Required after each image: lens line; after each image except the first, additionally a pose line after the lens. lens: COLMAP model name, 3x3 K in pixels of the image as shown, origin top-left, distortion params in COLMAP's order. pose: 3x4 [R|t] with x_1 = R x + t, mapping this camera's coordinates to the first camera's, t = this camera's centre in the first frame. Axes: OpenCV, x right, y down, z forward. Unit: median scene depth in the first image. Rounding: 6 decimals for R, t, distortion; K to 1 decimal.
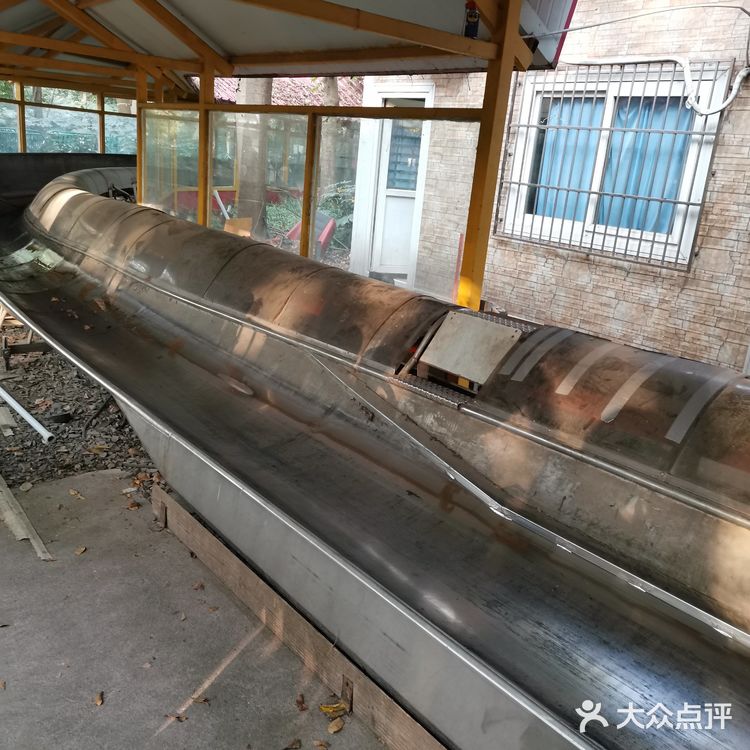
lens RADIAL K [[742.2, 0, 373.8], [0, 742.2, 422.7], [0, 0, 1]] dist [0.081956, 0.111833]
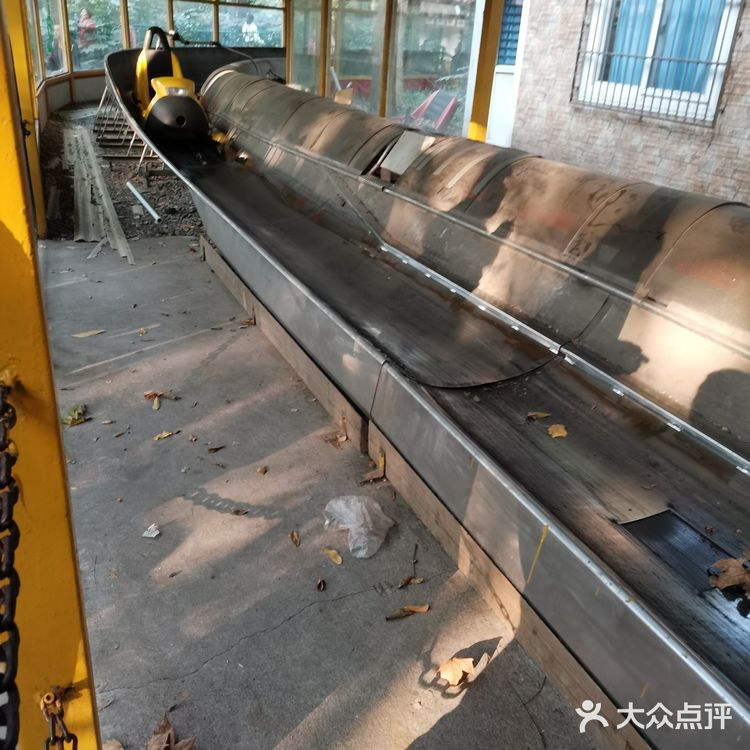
lens RADIAL K [[725.6, 0, 375.0], [0, 725.6, 375.0], [0, 0, 1]] dist [0.121403, 0.004851]
pose [[0.970571, 0.080511, -0.226957, 0.201563], [-0.063696, 0.994720, 0.080473, 0.101737], [0.232238, -0.063648, 0.970574, -0.208798]]
